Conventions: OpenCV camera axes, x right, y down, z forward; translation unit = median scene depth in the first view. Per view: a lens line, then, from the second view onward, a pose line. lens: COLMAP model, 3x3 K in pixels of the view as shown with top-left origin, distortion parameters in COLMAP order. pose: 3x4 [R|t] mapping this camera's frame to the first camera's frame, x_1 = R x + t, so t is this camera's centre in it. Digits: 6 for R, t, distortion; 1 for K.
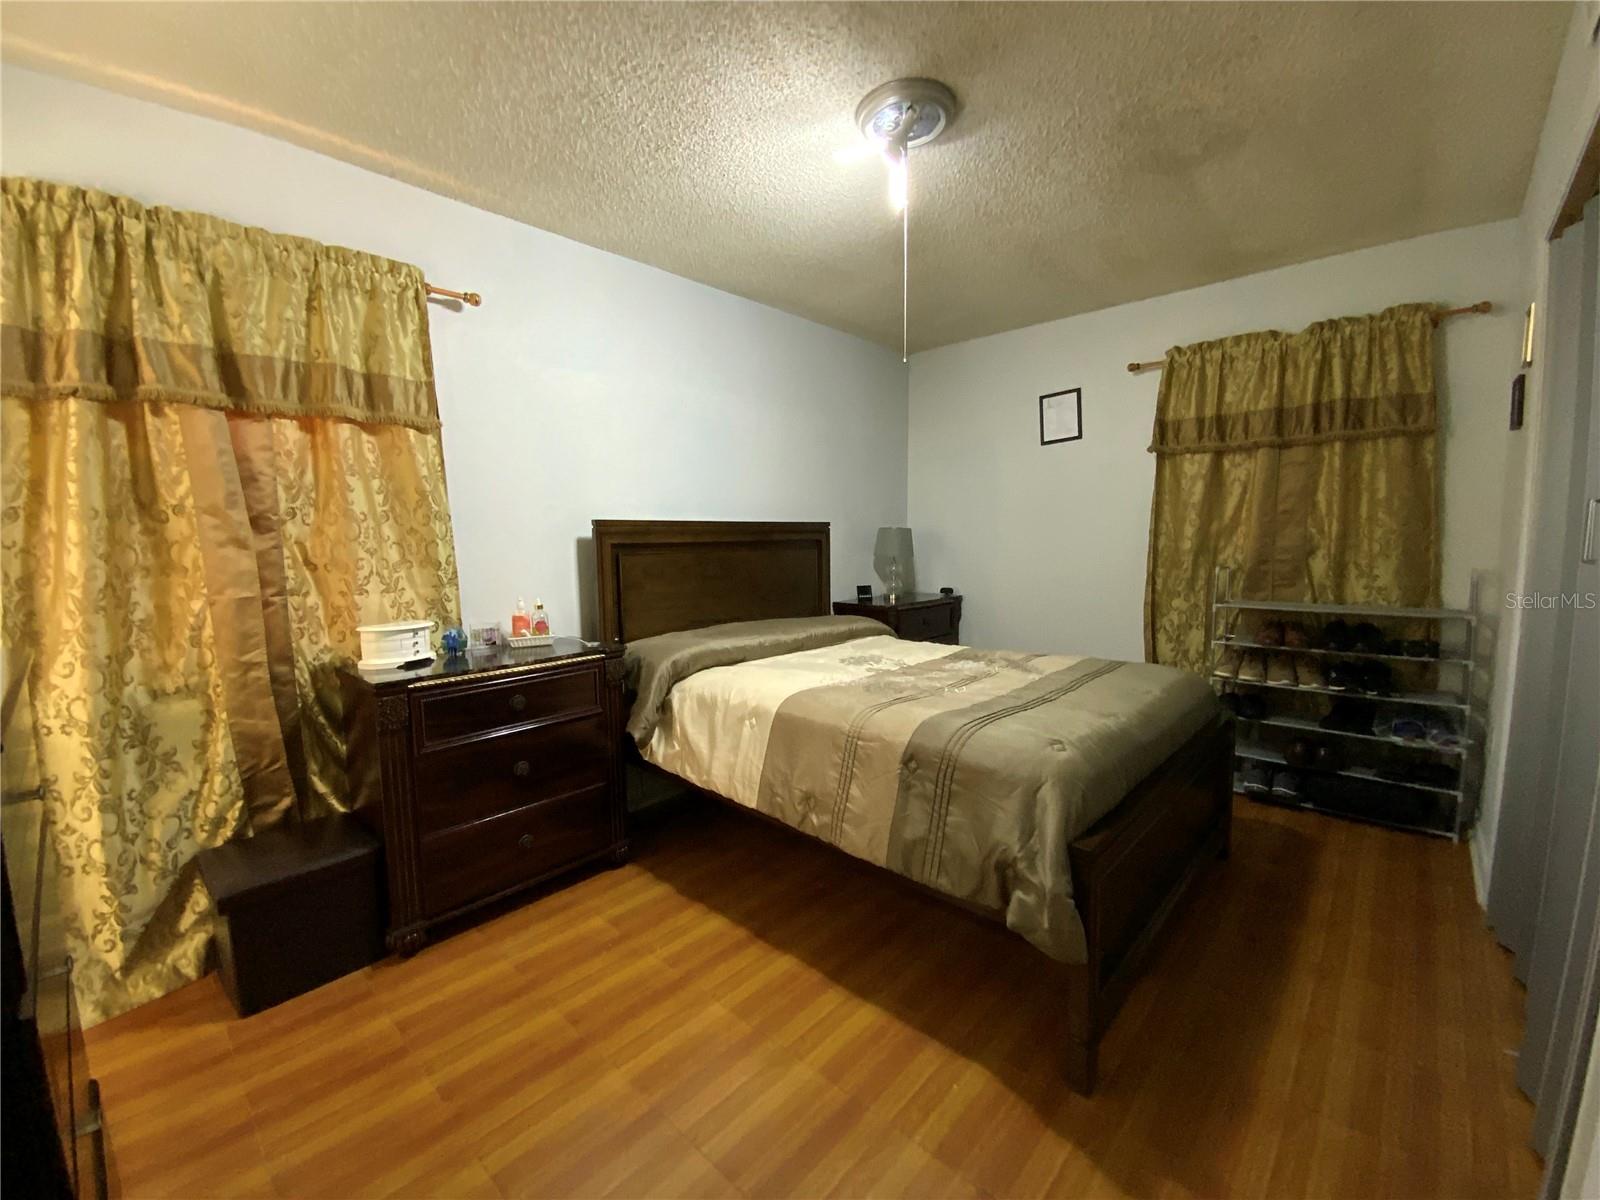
lens RADIAL K [[650.7, 0, 795.8], [0, 650.7, 595.4], [0, 0, 1]] dist [-0.003019, -0.000451]
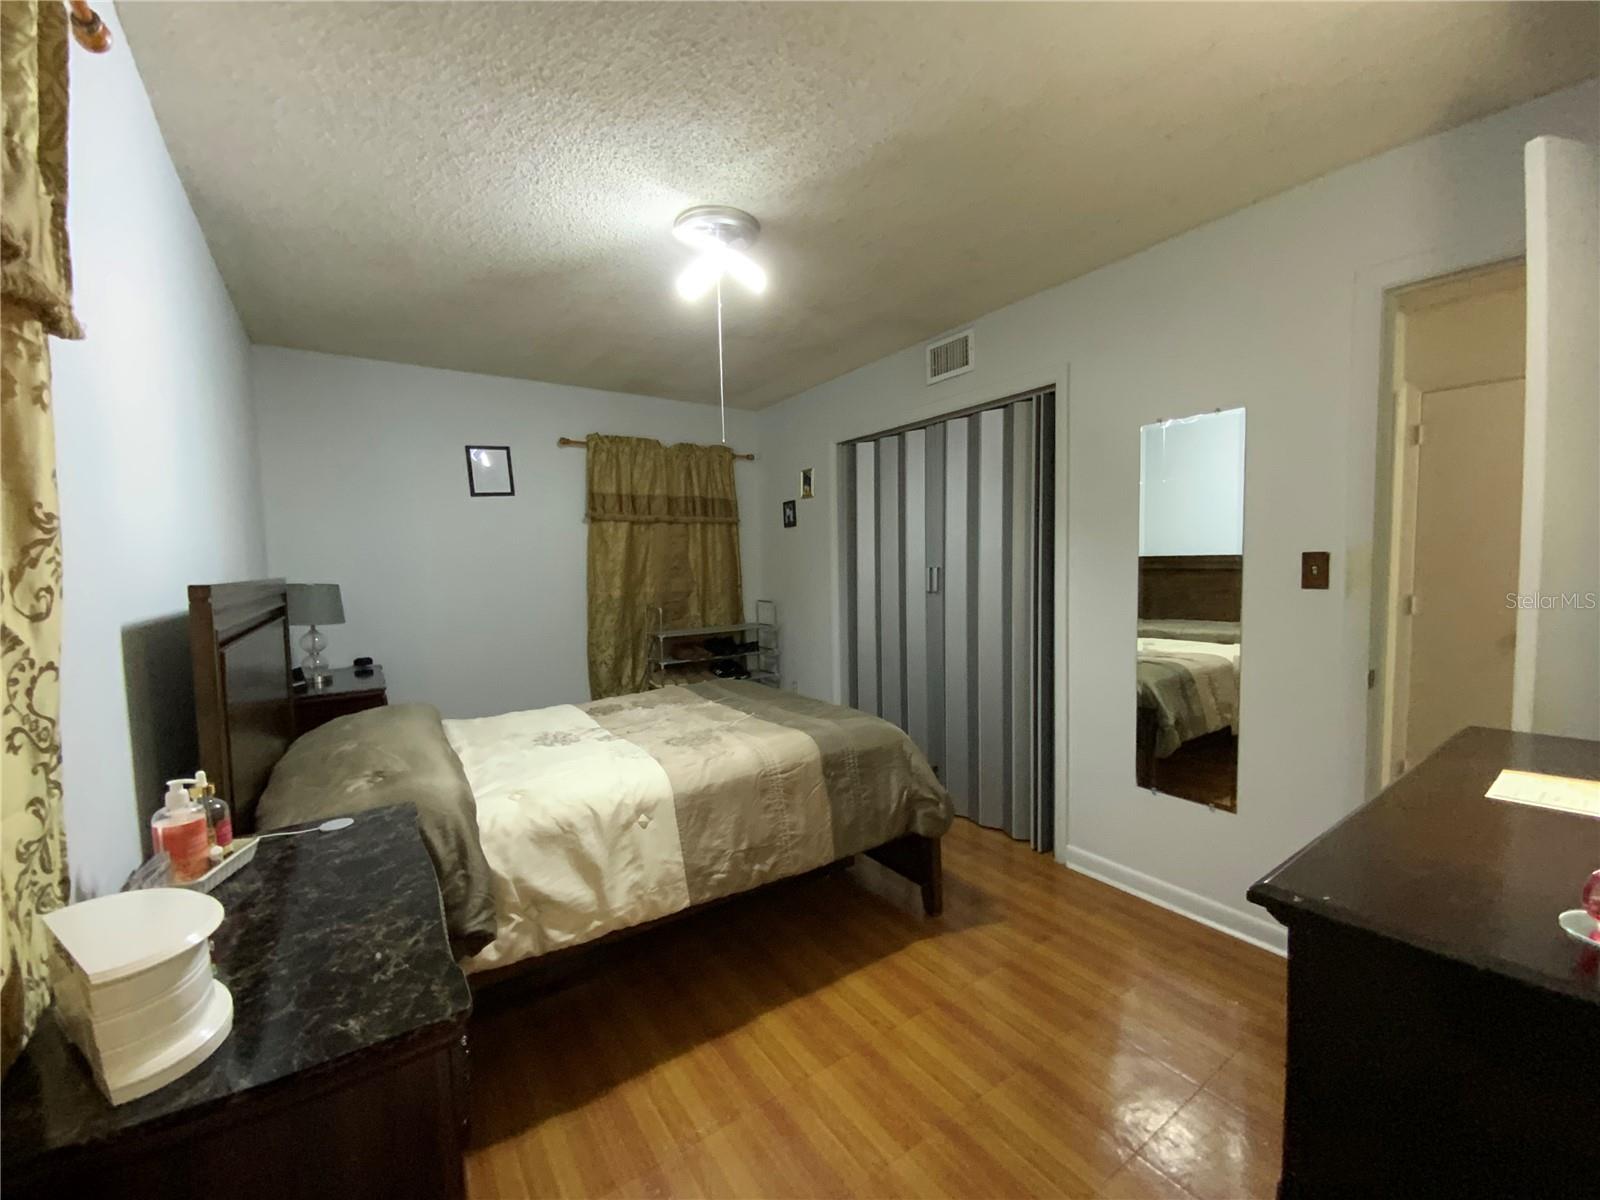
lens RADIAL K [[650.7, 0, 794.7], [0, 650.7, 603.8], [0, 0, 1]] dist [-0.003019, -0.000451]
pose [[0.216917, -0.053562, 0.974720, -0.647768], [0.106929, 0.993789, 0.030814, -0.069526], [-0.970316, 0.097542, 0.221297, 0.461658]]
